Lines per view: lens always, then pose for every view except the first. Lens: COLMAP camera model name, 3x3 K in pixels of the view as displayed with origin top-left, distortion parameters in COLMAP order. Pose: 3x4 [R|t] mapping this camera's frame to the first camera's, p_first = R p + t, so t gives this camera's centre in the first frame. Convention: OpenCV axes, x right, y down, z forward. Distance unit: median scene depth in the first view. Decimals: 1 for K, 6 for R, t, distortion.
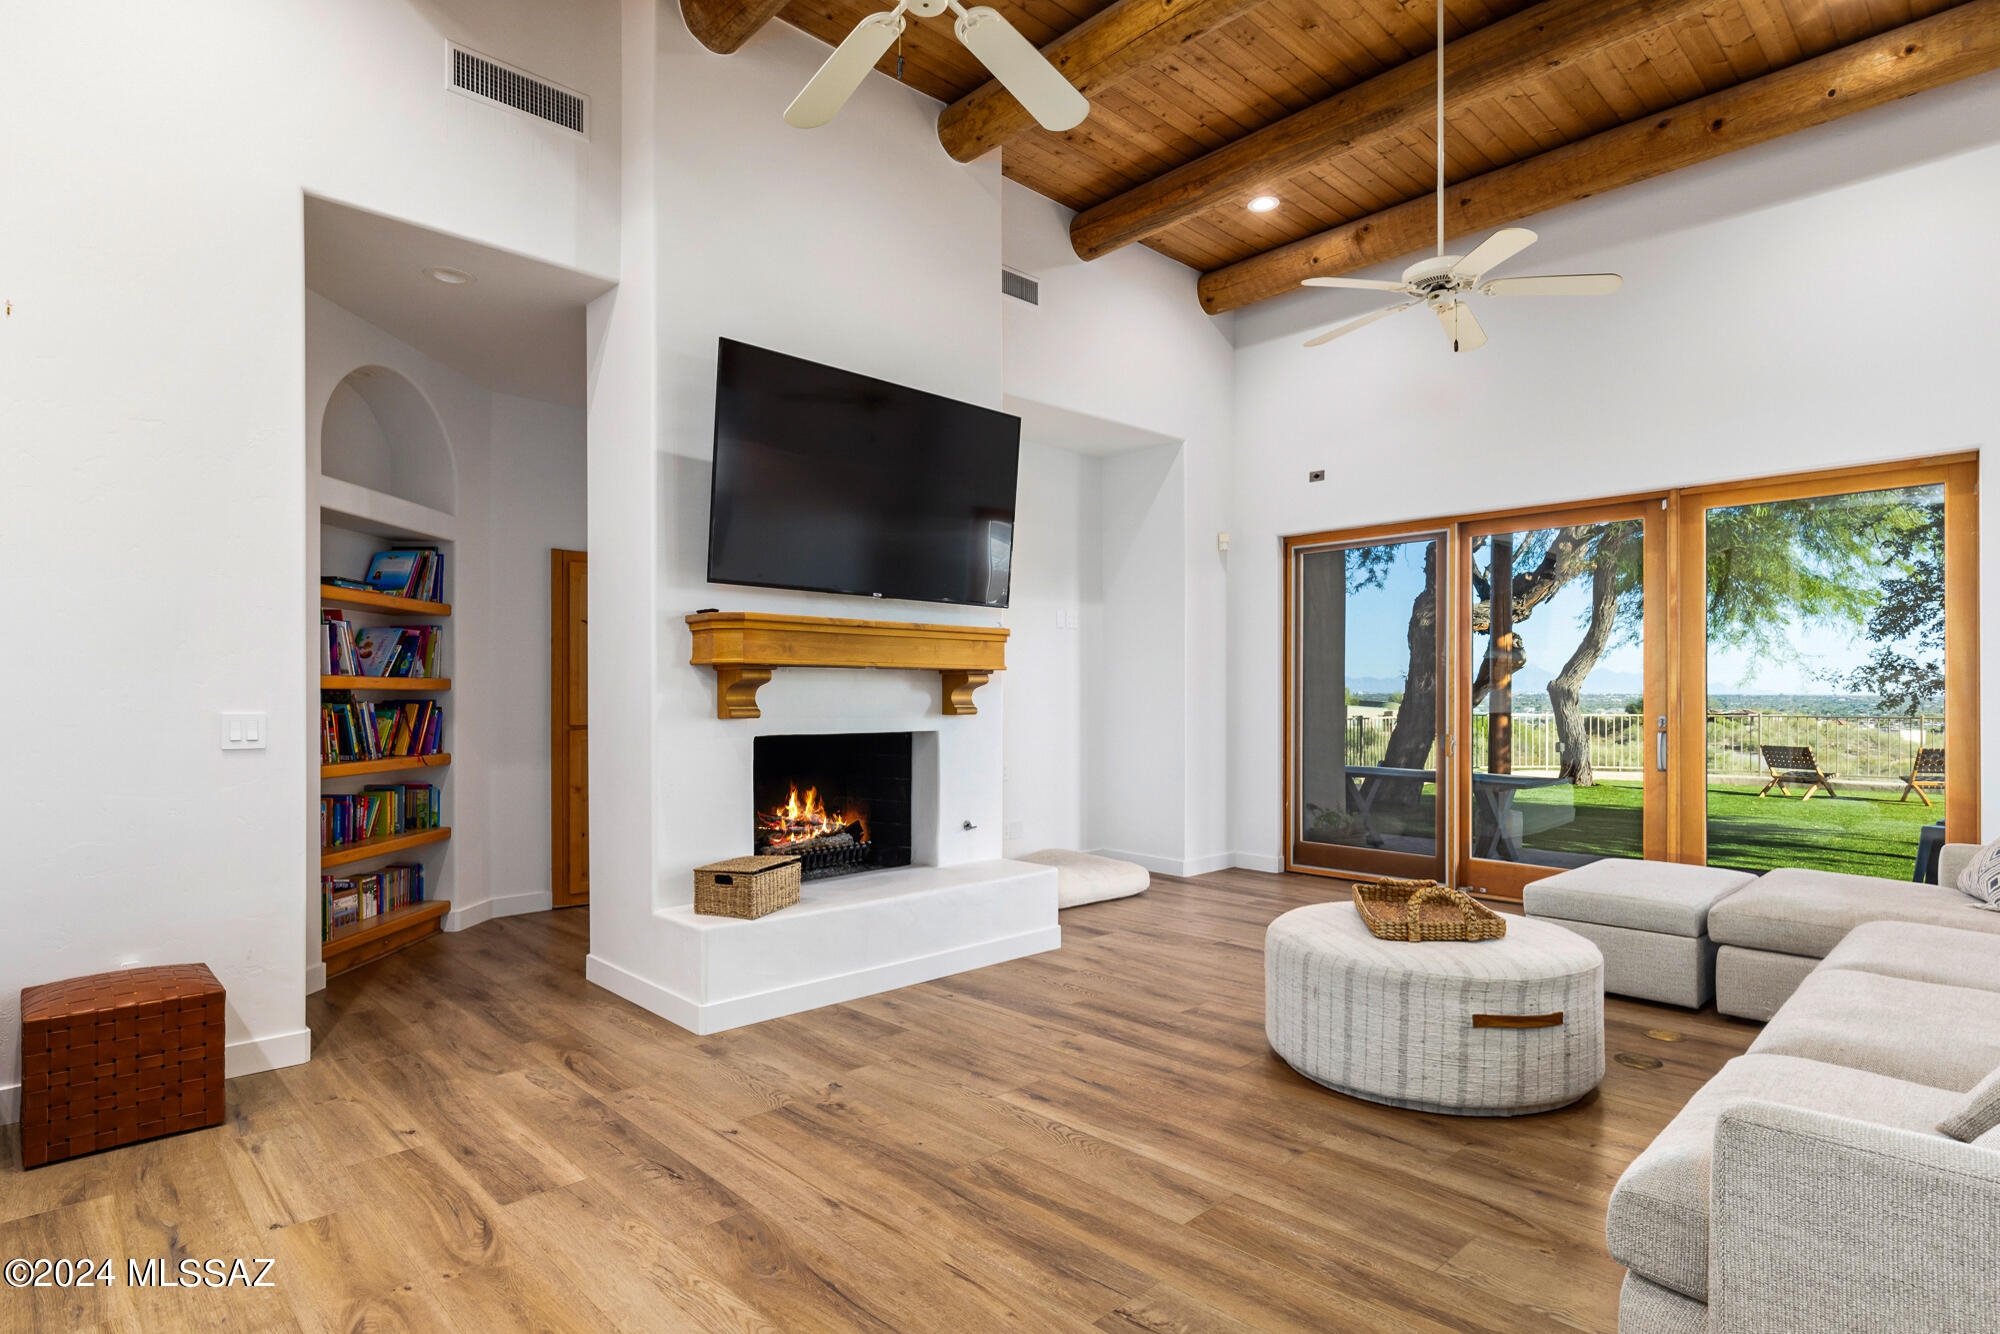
lens RADIAL K [[1031.4, 0, 993.1], [0, 1031.4, 710.9], [0, 0, 1]] dist [0.001048, 0.000278]
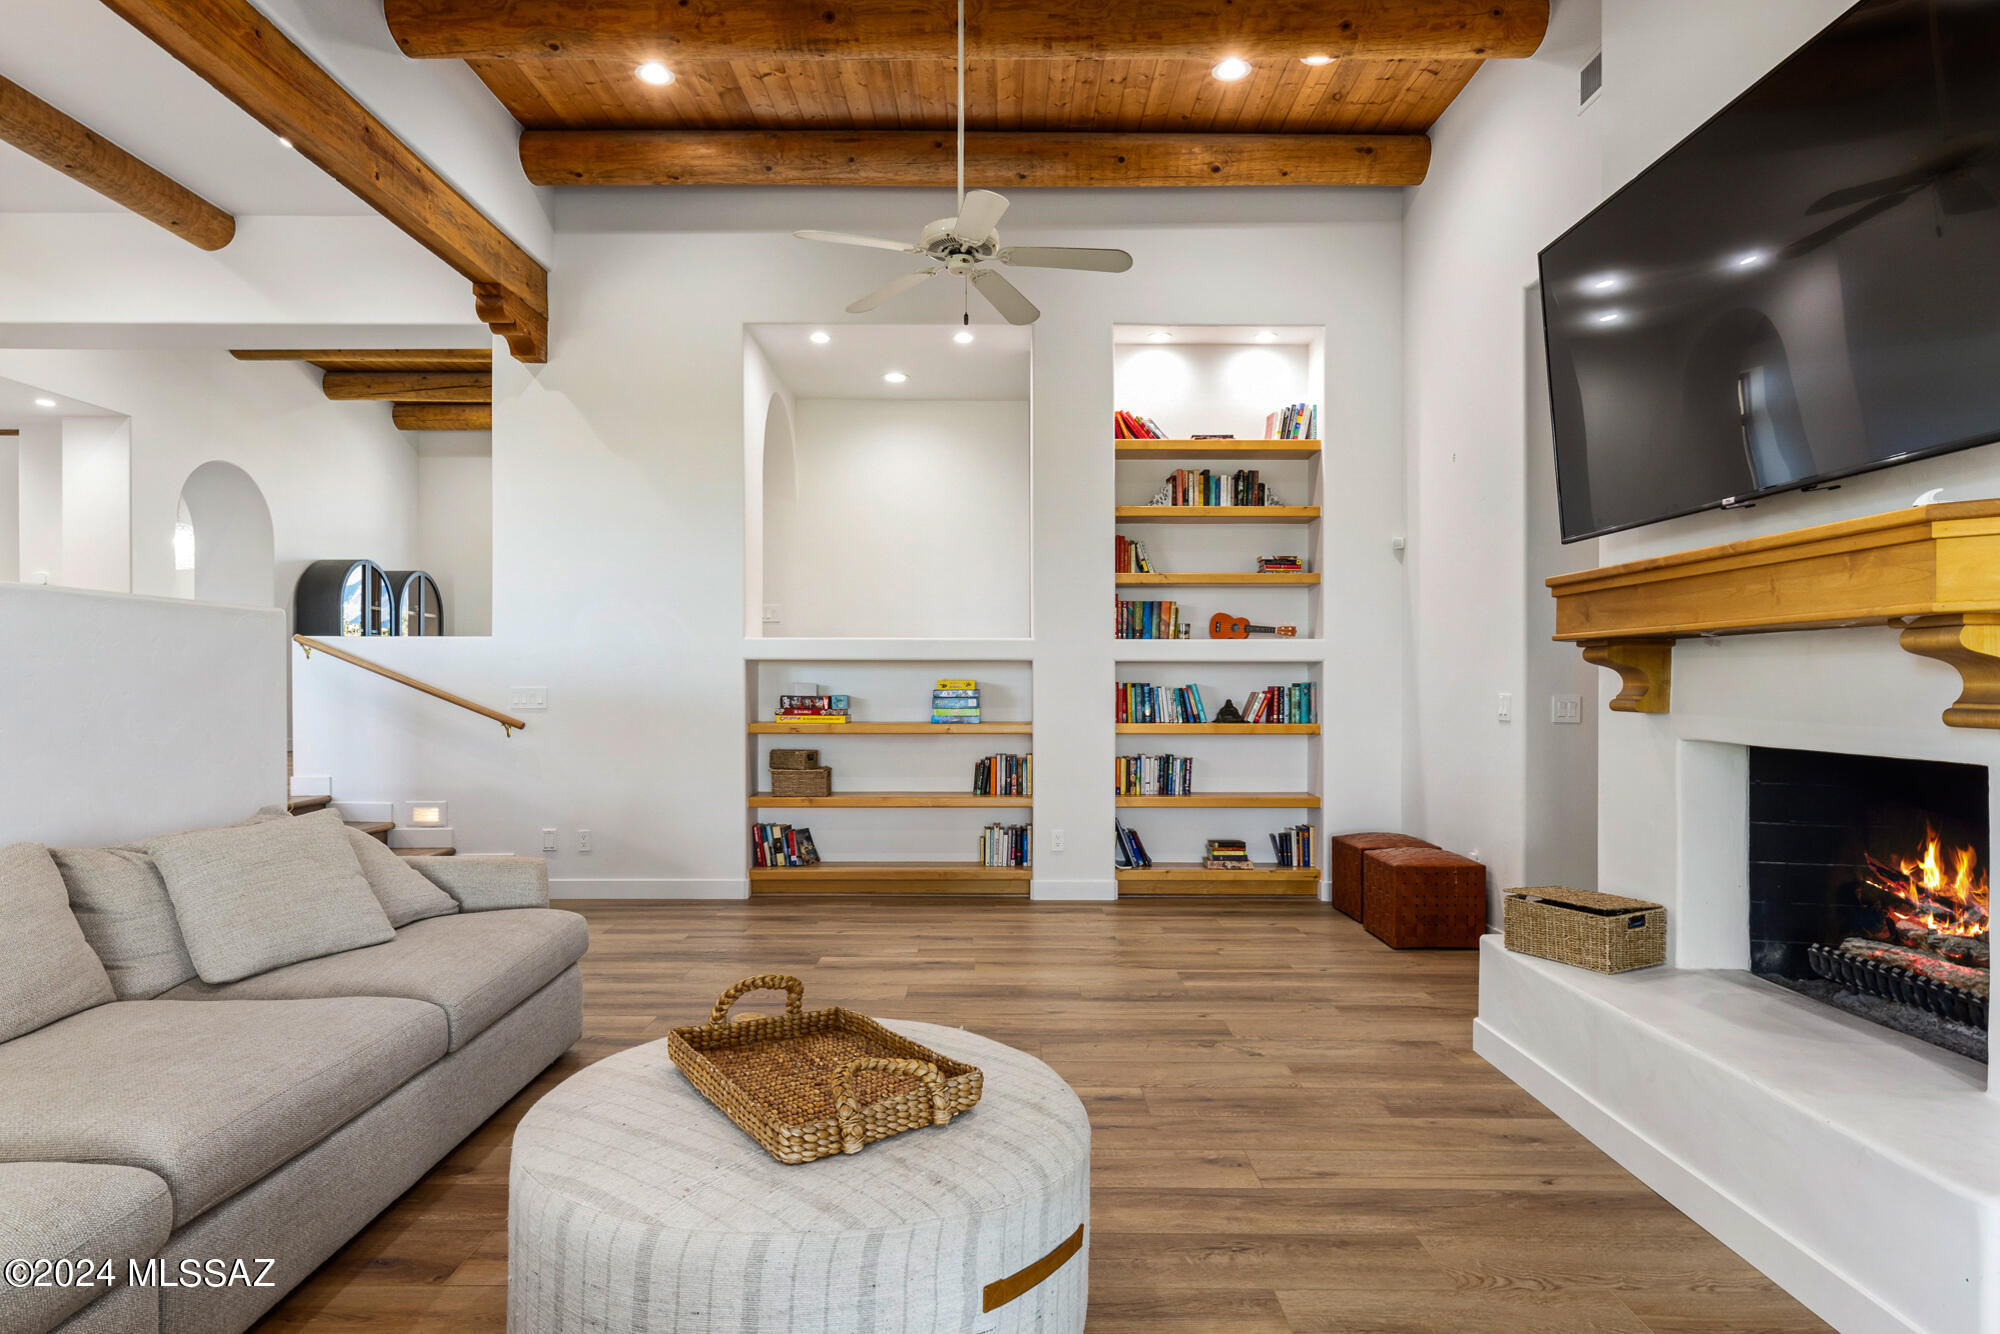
lens RADIAL K [[1170.7, 0, 1000.0], [0, 1170.7, 667.0], [0, 0, 1]] dist [0.003779, 0.001196]
pose [[-0.691389, -0.009621, -0.722418, 0.978603], [-0.011948, 0.999927, -0.001882, -0.019435], [0.722384, 0.007331, -0.691454, 1.824272]]
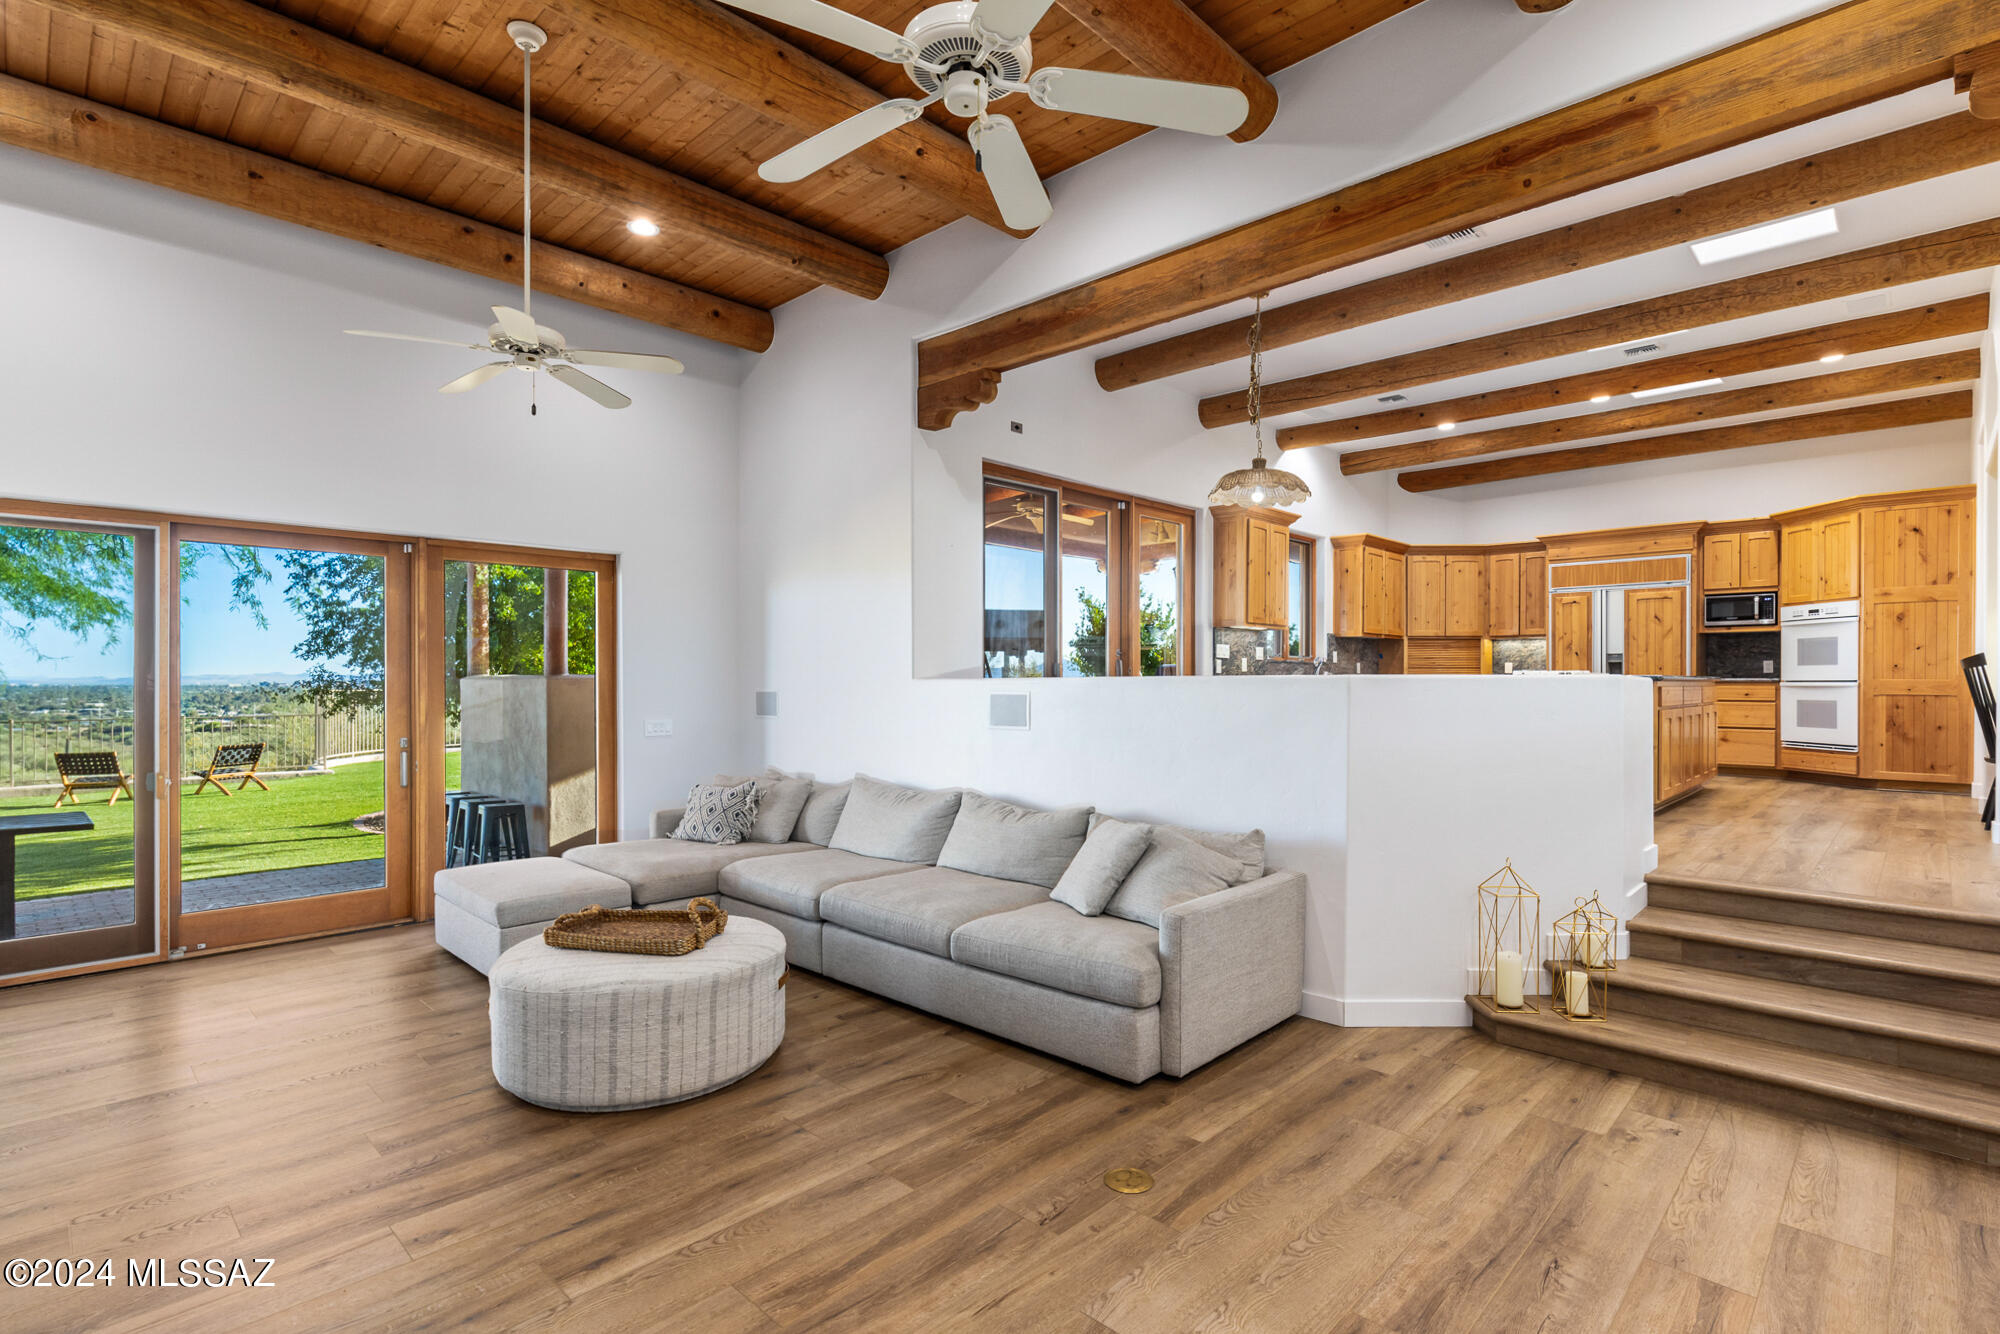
lens RADIAL K [[949.9, 0, 1008.9], [0, 949.9, 689.8], [0, 0, 1]] dist [-0.001649, -0.000065]
pose [[-0.037061, -0.008663, 0.999275, -0.776965], [0.018015, 0.999794, 0.009335, -0.084855], [-0.999151, 0.018348, -0.036897, 0.760856]]
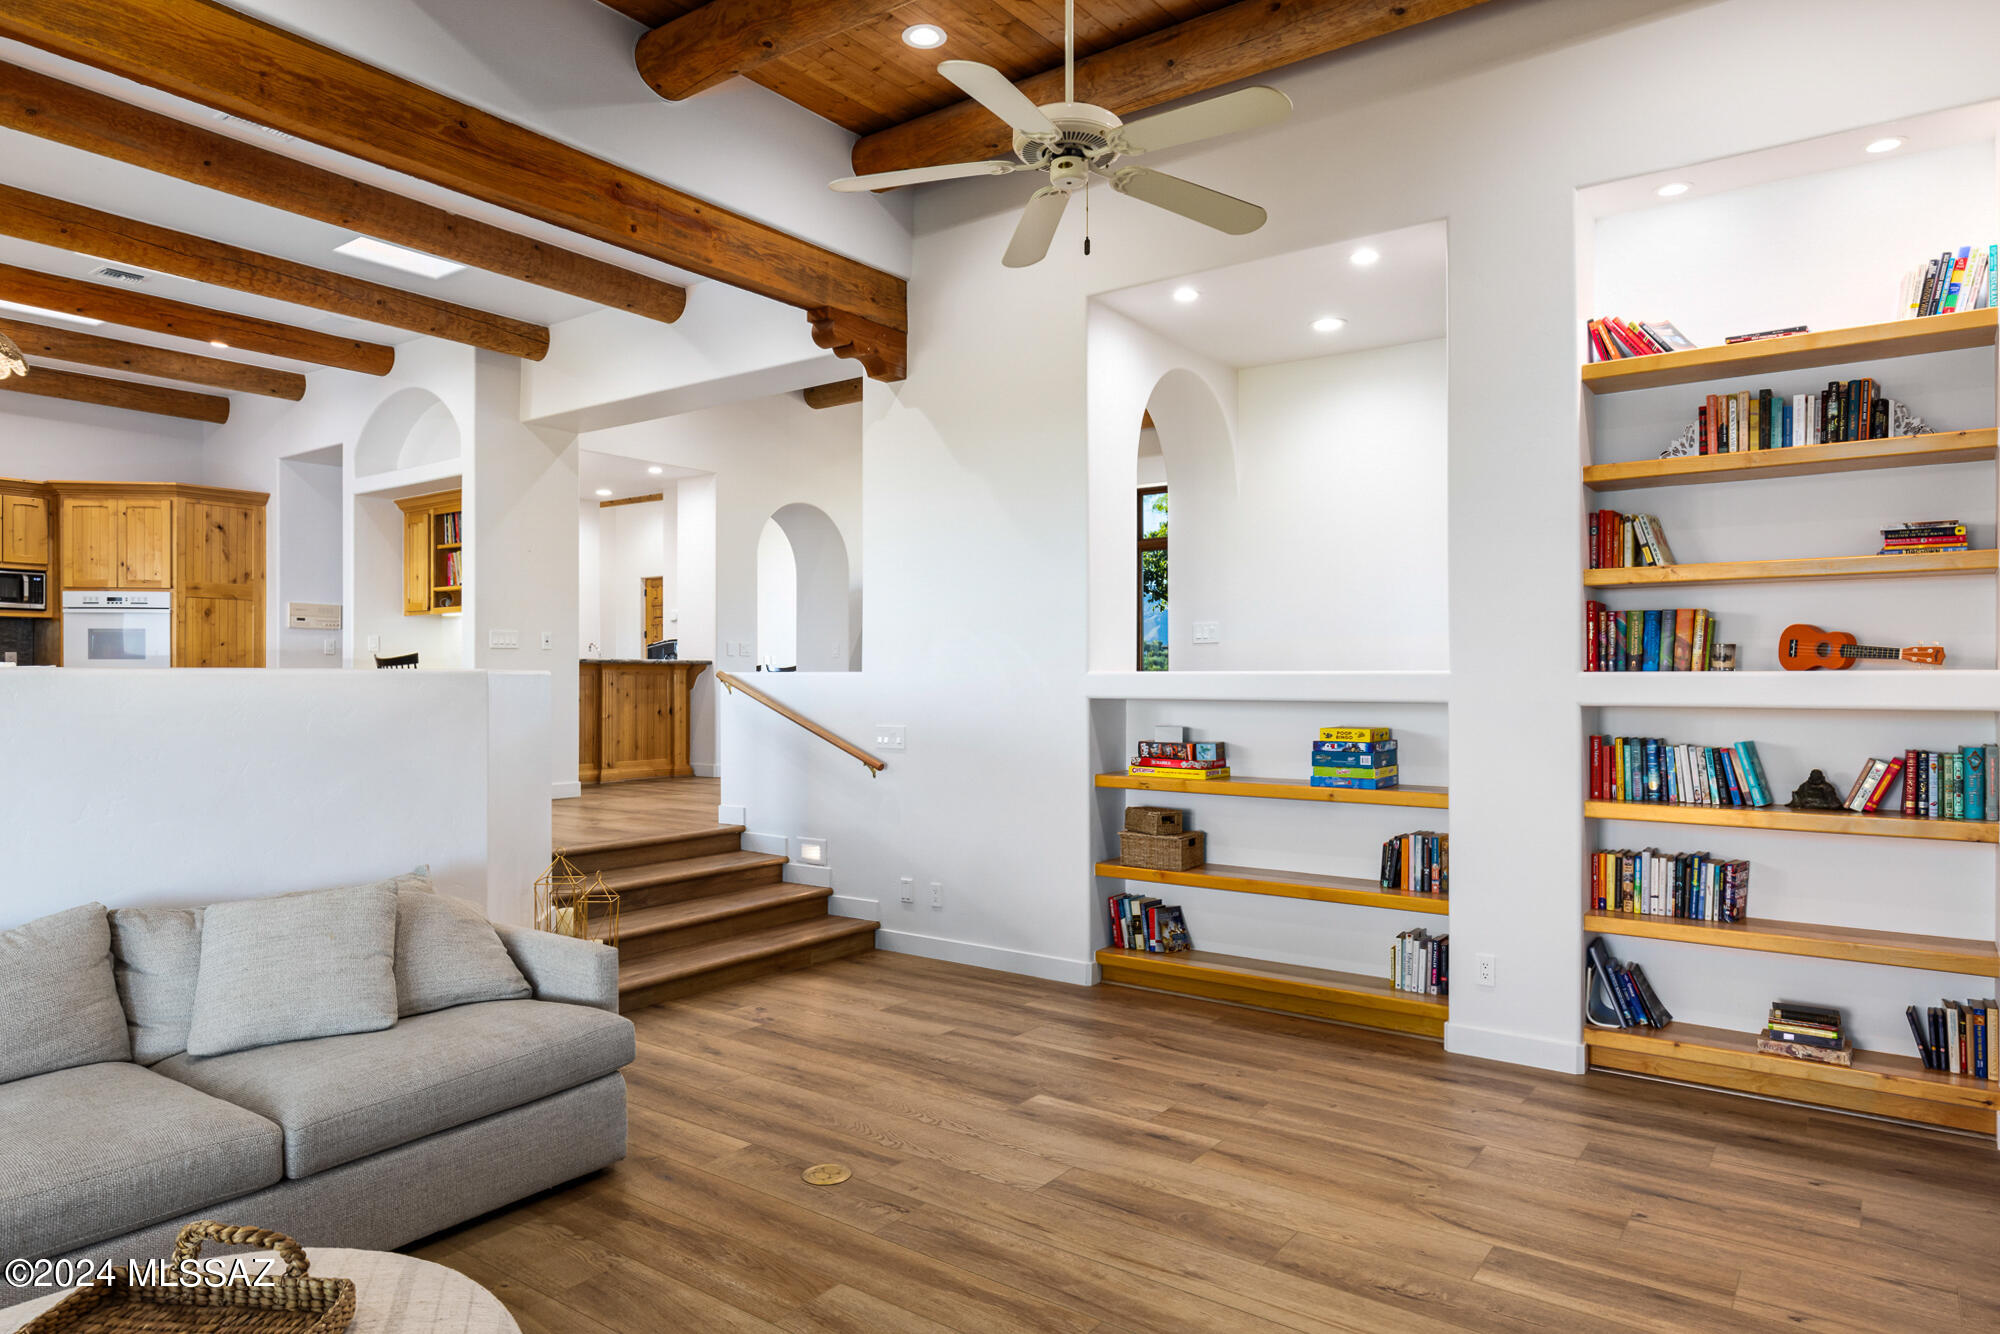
lens RADIAL K [[1228.4, 0, 956.4], [0, 1228.4, 657.7], [0, 0, 1]] dist [-0.000032, 0.002109]
pose [[-0.988870, -0.000039, -0.148783, 0.208990], [-0.000315, 0.999998, 0.001833, -0.099239], [0.148783, 0.001859, -0.988868, 1.831046]]
